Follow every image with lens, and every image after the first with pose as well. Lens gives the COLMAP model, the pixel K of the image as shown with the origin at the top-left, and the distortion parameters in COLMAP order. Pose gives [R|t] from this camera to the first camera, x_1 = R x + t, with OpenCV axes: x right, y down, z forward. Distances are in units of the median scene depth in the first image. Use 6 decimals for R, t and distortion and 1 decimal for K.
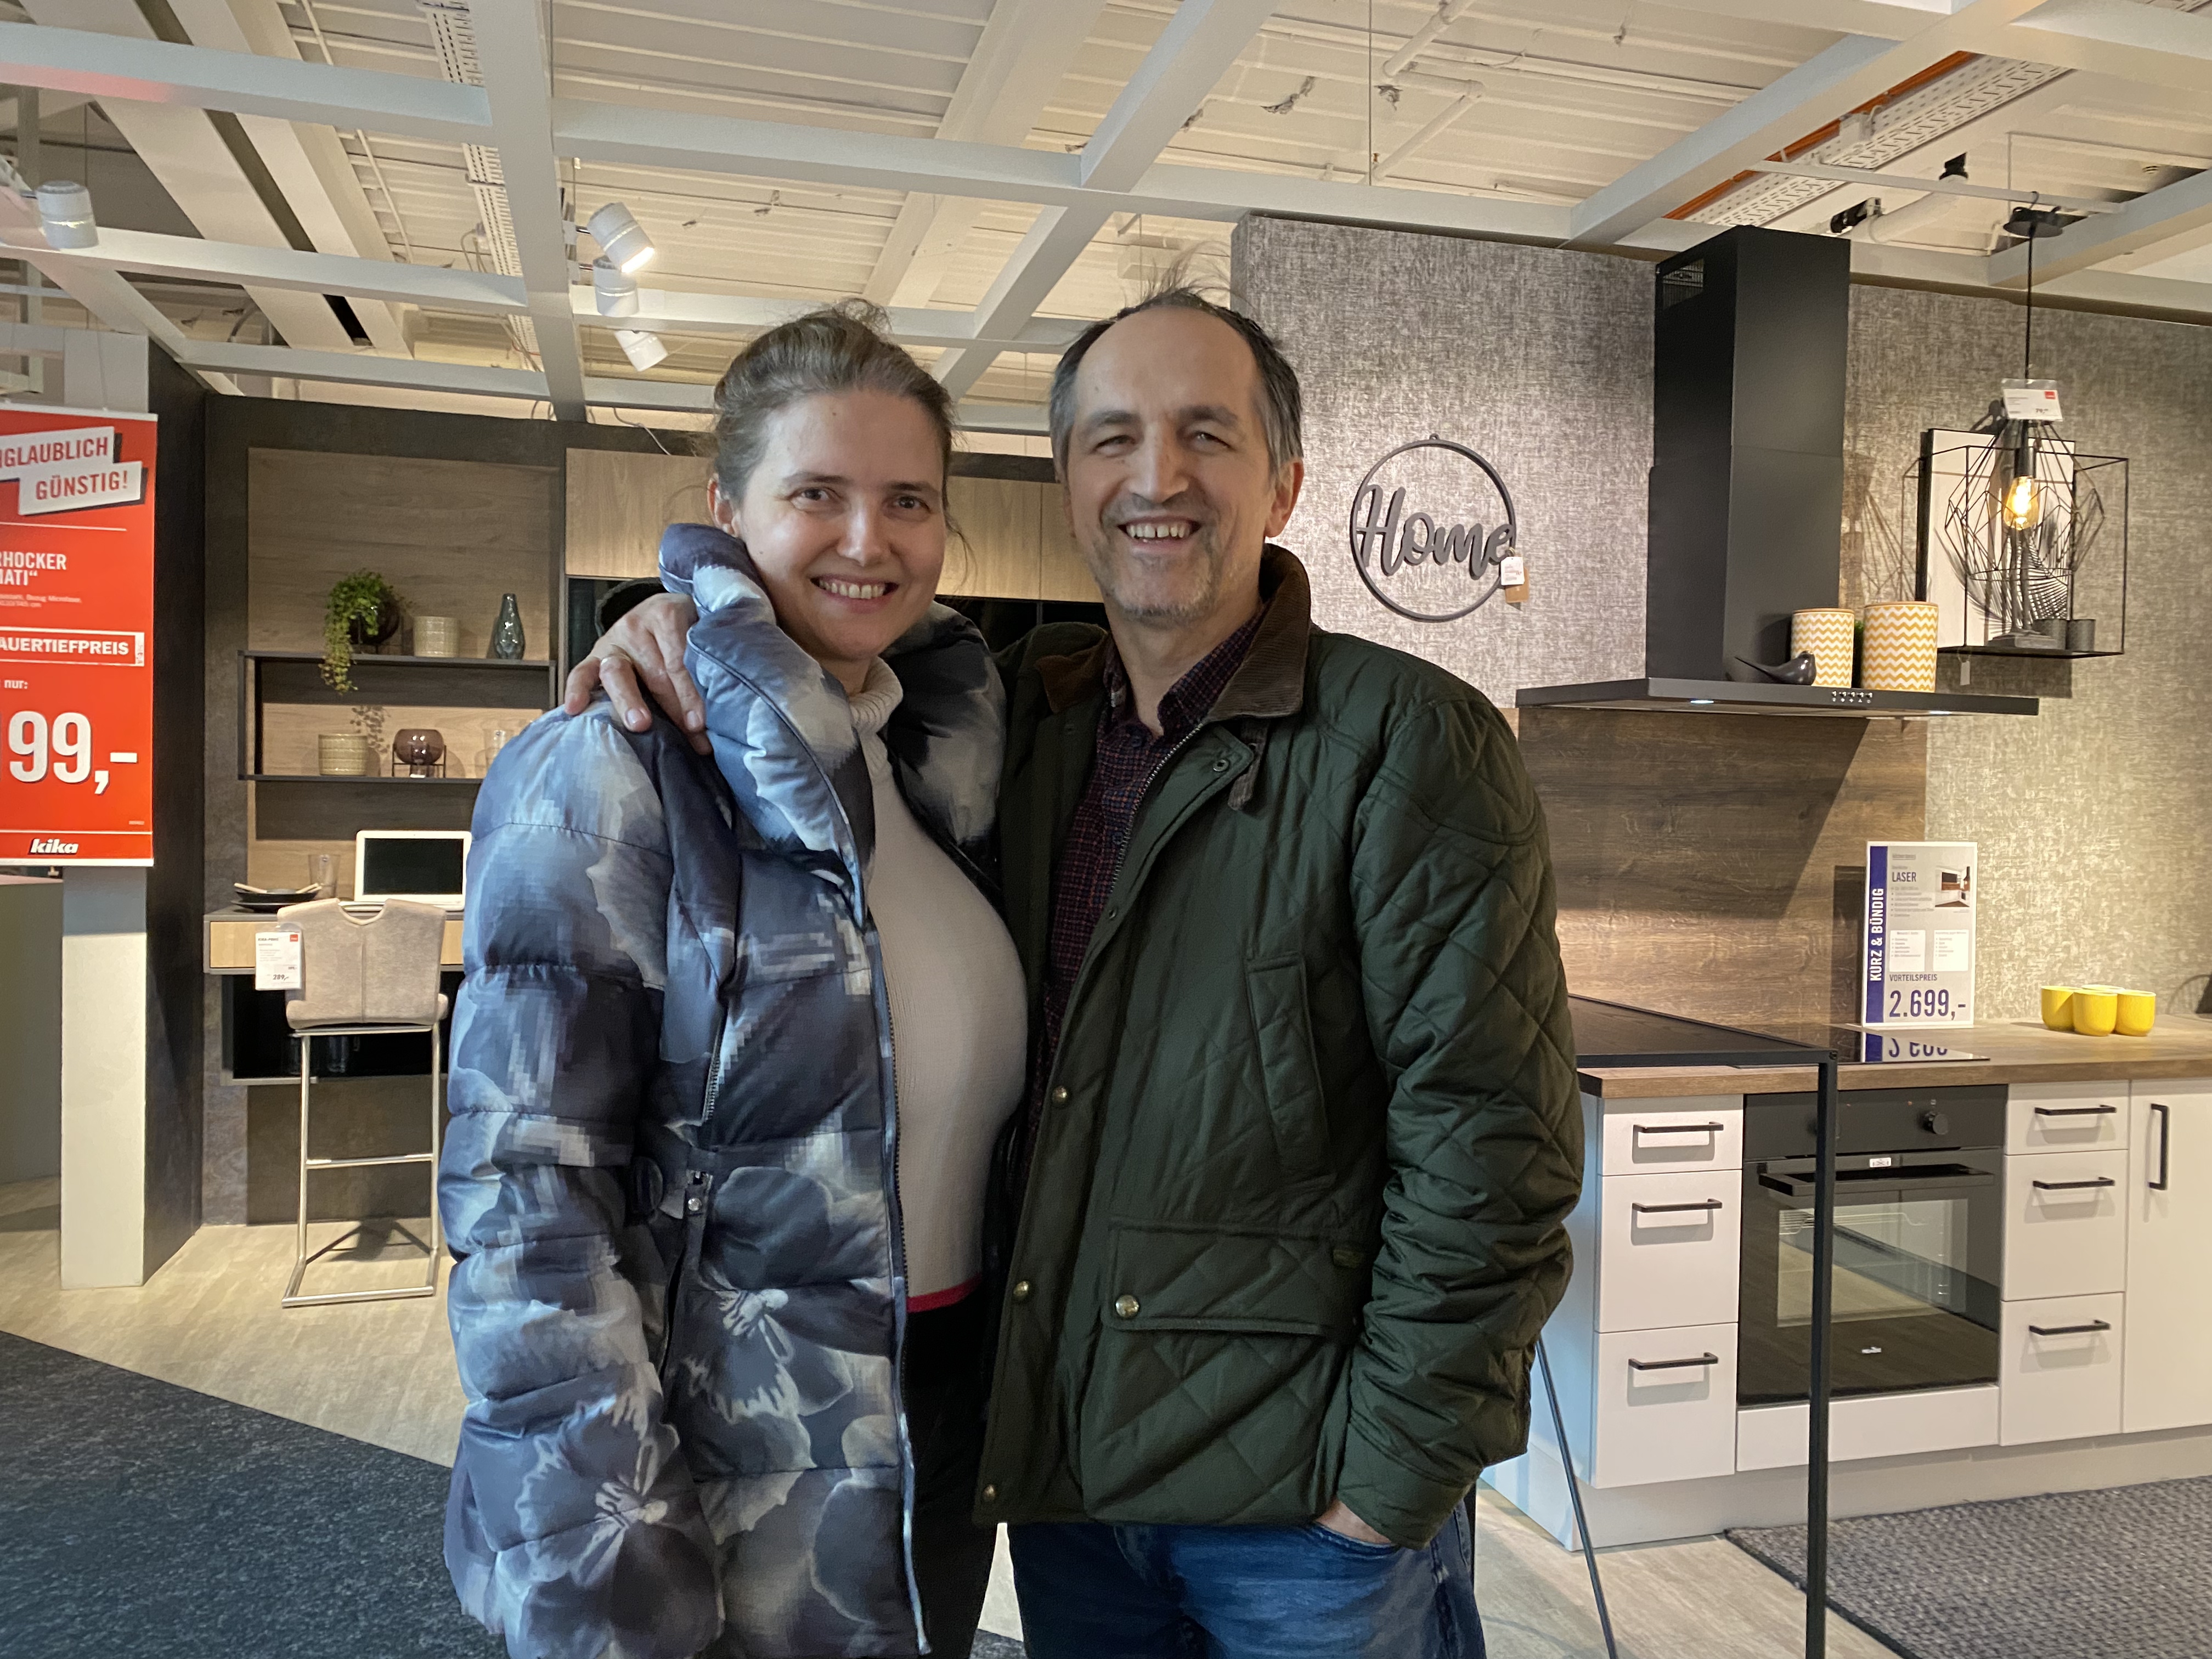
lens RADIAL K [[1683.6, 0, 1106.6], [0, 1683.6, 831.6], [0, 0, 1]] dist [0.030642, 0.001025]
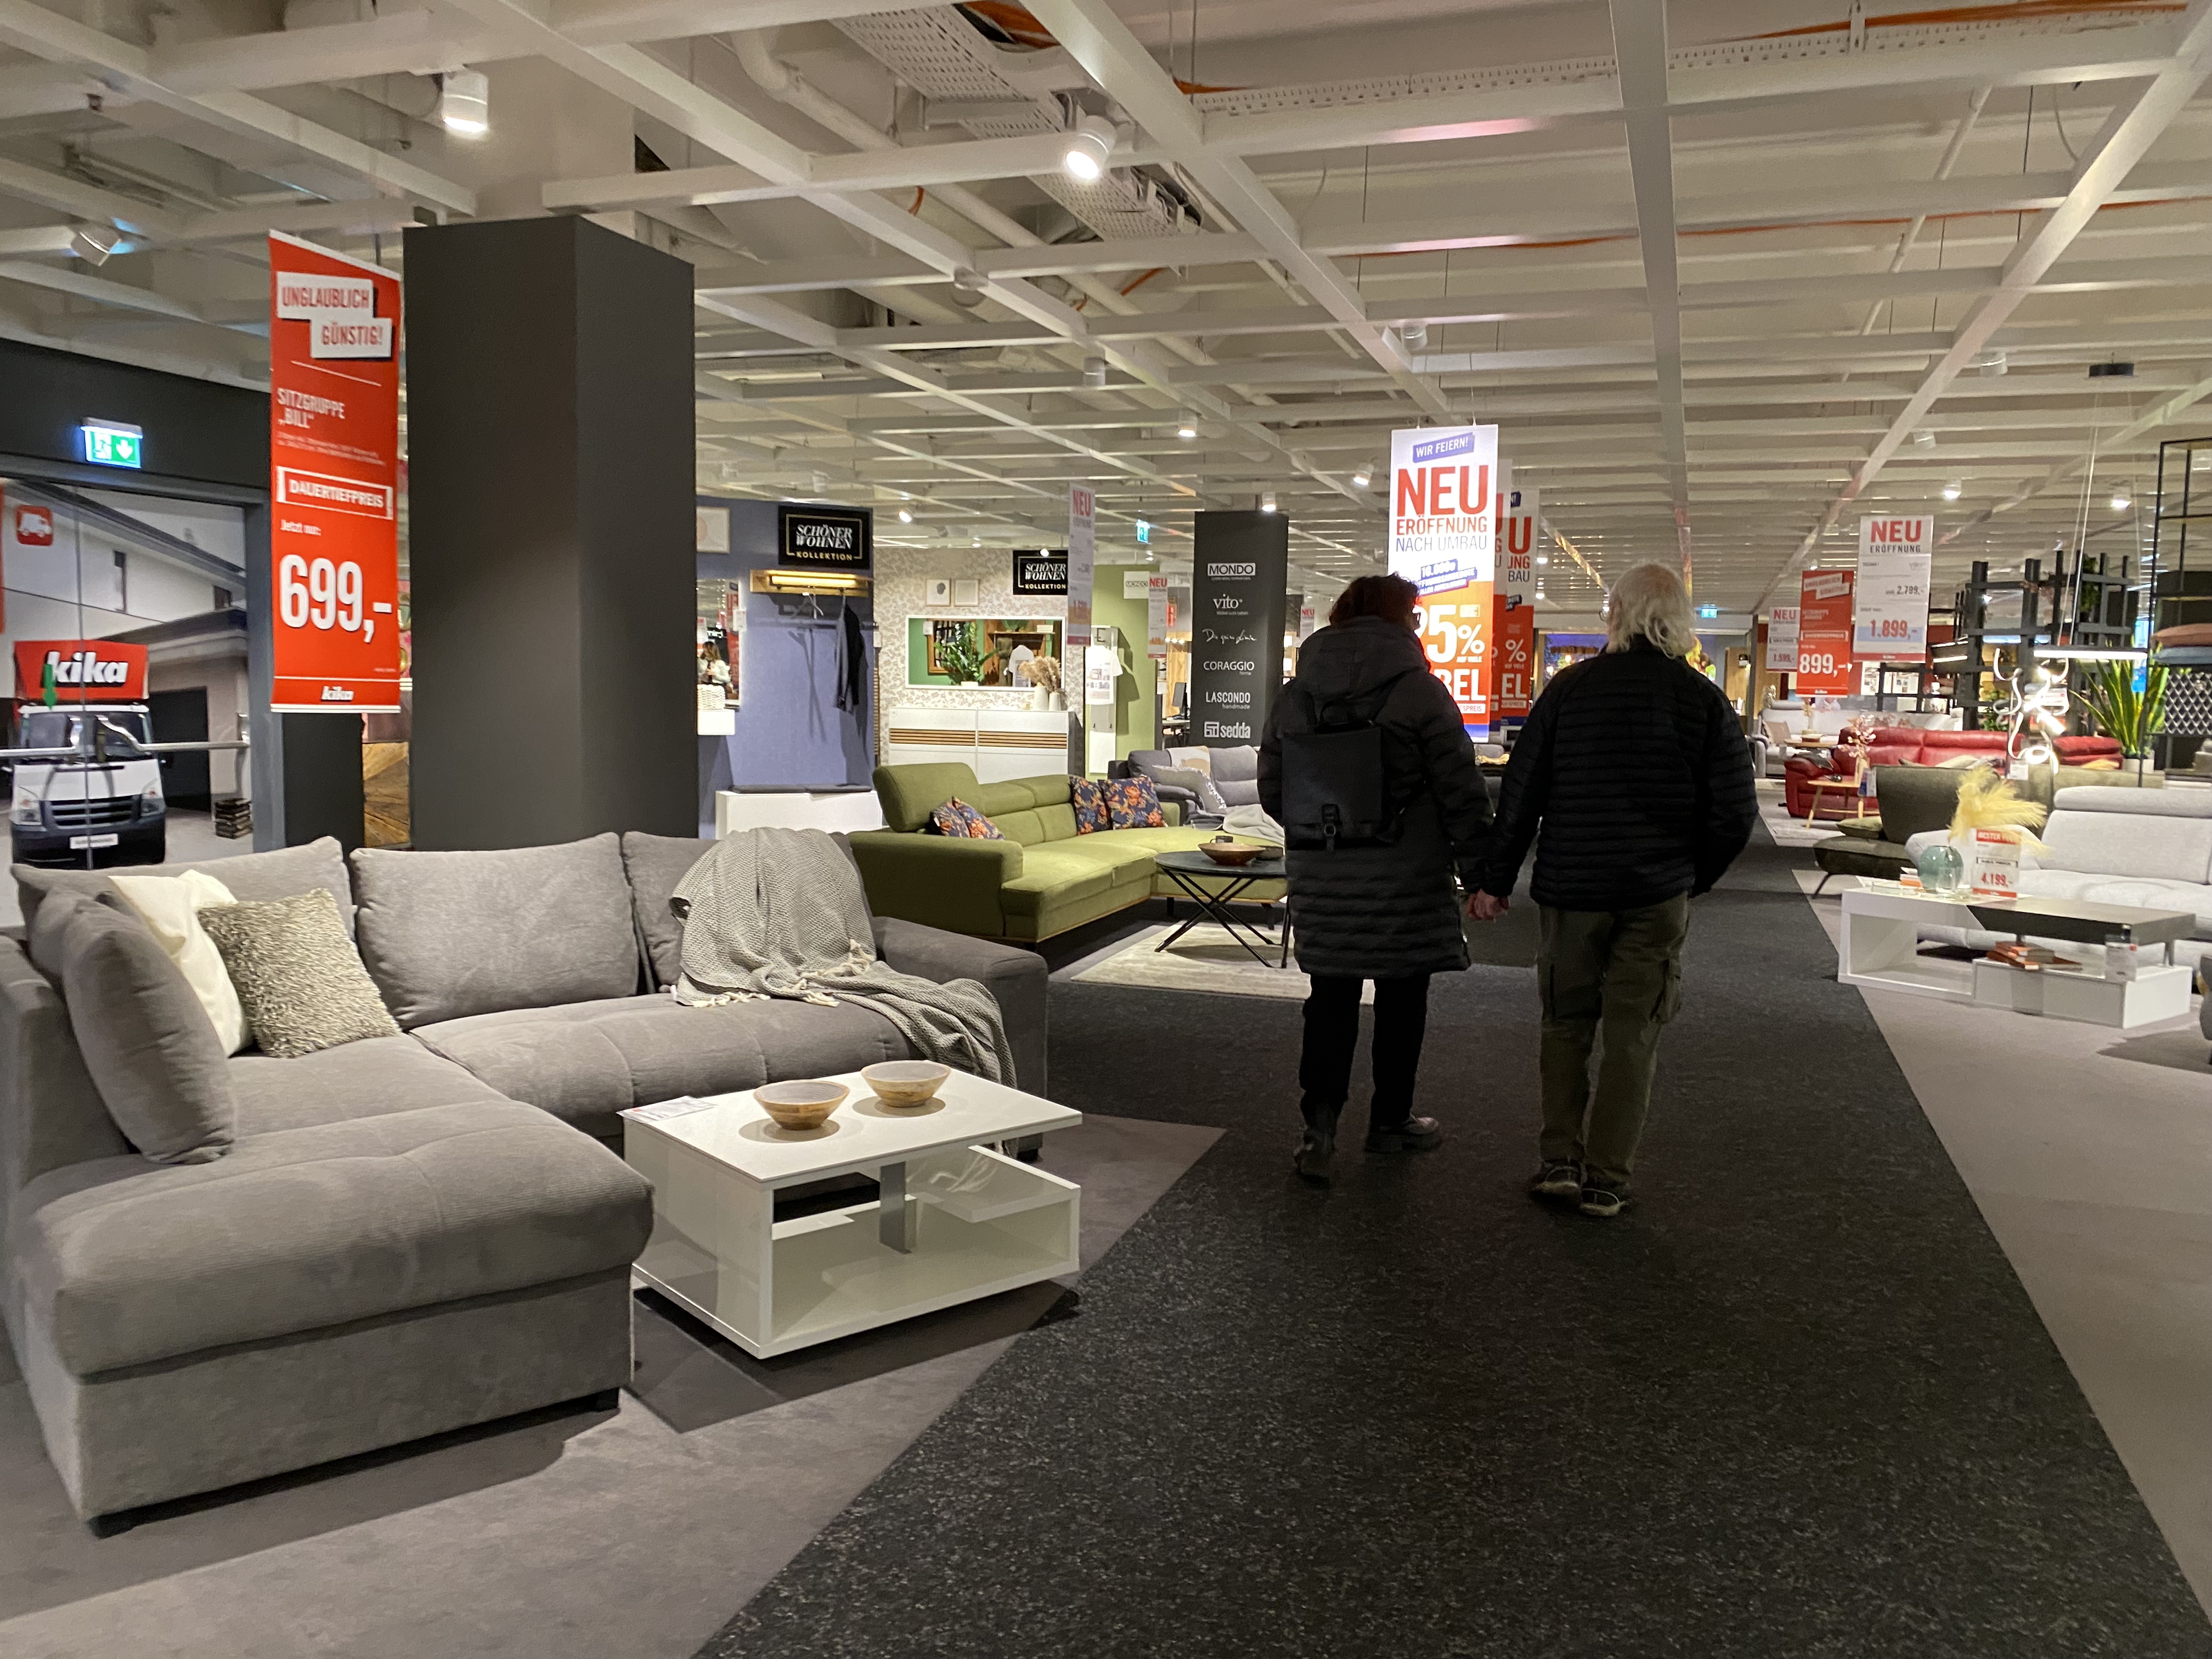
lens RADIAL K [[1683.6, 0, 1107.2], [0, 1683.6, 829.1], [0, 0, 1]] dist [0.030642, 0.001025]
pose [[0.567719, -0.063366, 0.820780, -1.191764], [-0.006574, 0.996652, 0.081491, 0.003861], [-0.823196, -0.051660, 0.565402, 0.046169]]
